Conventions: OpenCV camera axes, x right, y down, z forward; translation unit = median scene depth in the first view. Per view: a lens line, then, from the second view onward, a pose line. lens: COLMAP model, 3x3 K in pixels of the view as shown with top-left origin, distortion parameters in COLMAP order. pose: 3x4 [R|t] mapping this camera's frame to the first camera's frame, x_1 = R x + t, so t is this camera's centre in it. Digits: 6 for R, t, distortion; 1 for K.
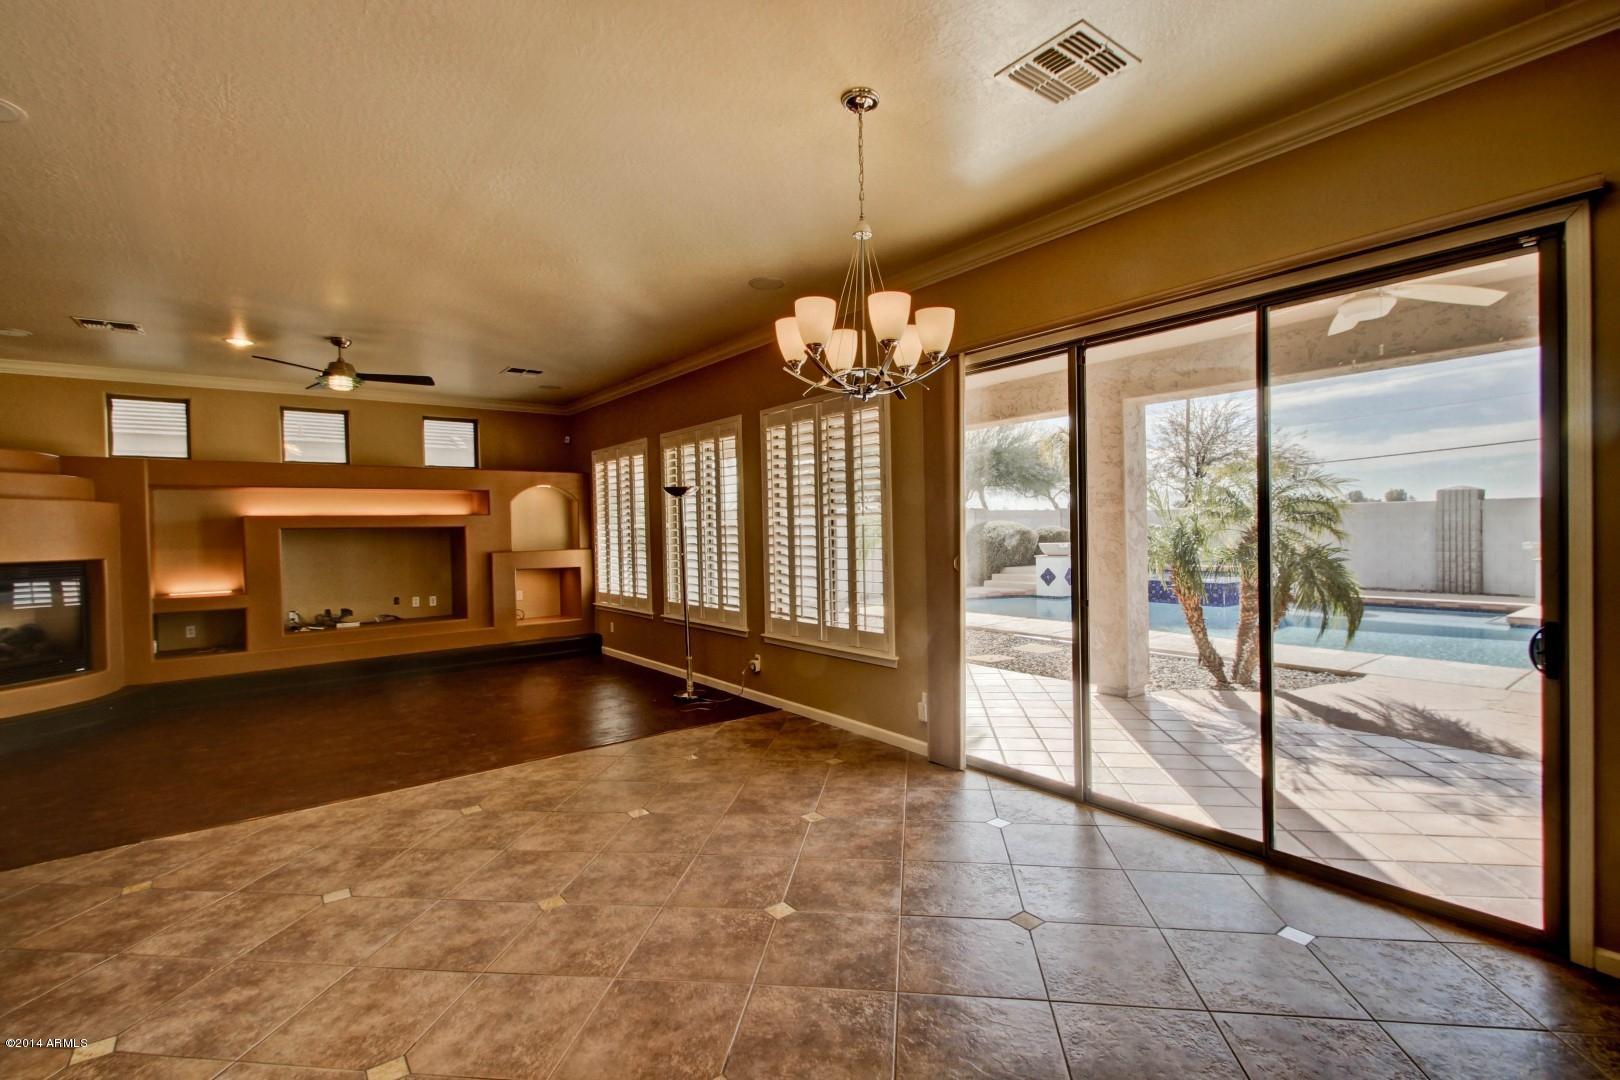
lens RADIAL K [[749.0, 0, 828.1], [0, 749.0, 538.7], [0, 0, 1]] dist [0.038844, -0.020358]
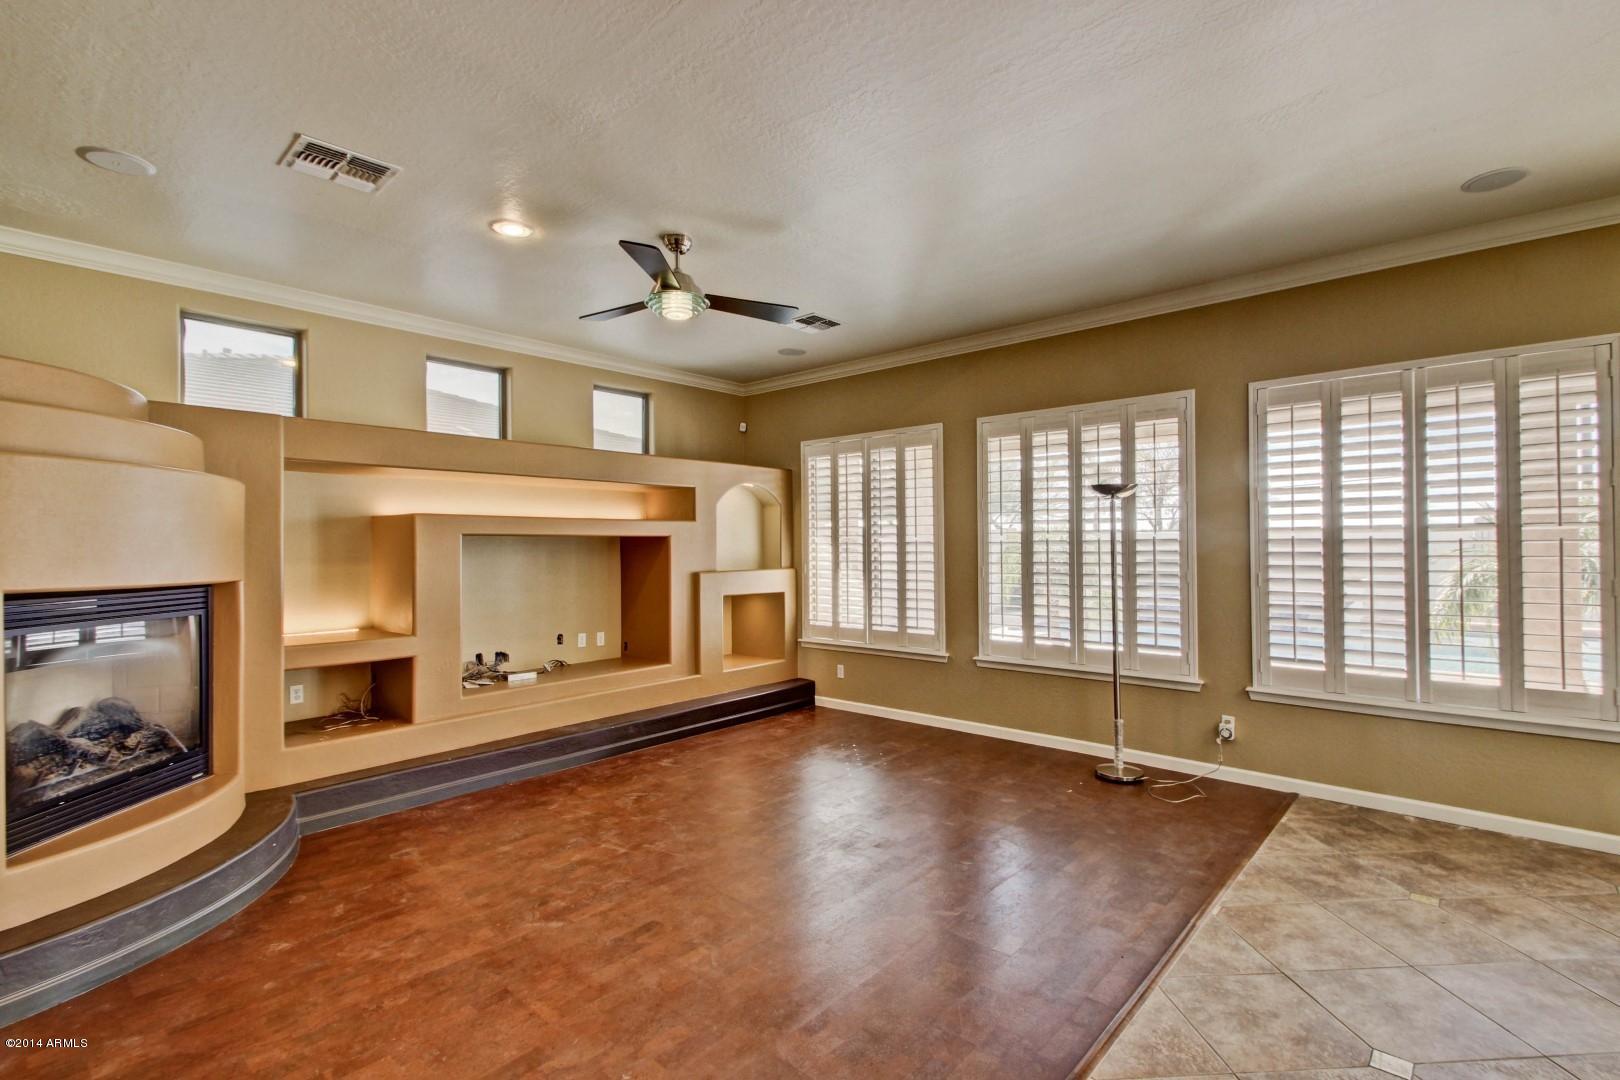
lens RADIAL K [[759.6, 0, 822.8], [0, 759.6, 545.1], [0, 0, 1]] dist [0.037913, -0.000312]
pose [[0.980631, 0.016641, 0.195157, -0.536859], [-0.012640, 0.999684, -0.021728, 0.007528], [-0.195457, 0.018840, 0.980531, 0.288708]]
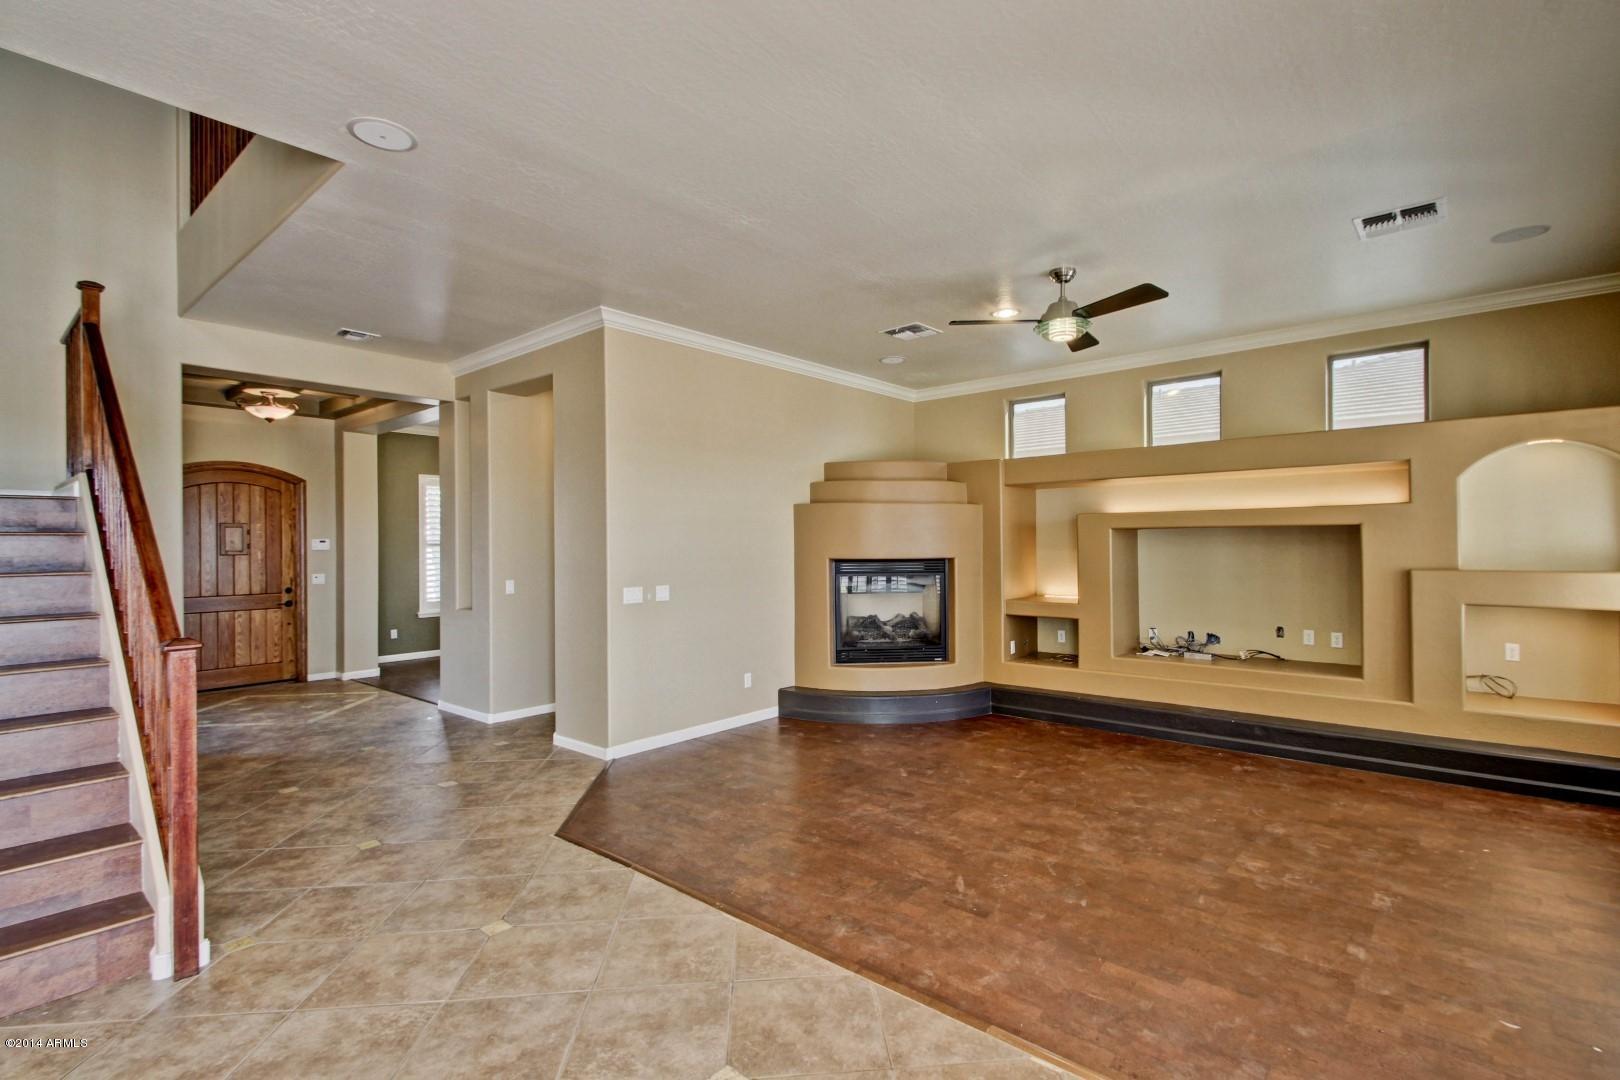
lens RADIAL K [[749.0, 0, 828.1], [0, 749.0, 538.7], [0, 0, 1]] dist [0.038844, -0.020358]
pose [[0.203468, 0.012473, -0.979002, 0.021524], [-0.009002, 0.999900, 0.010869, -0.007532], [0.979040, 0.006602, 0.203560, 0.522625]]
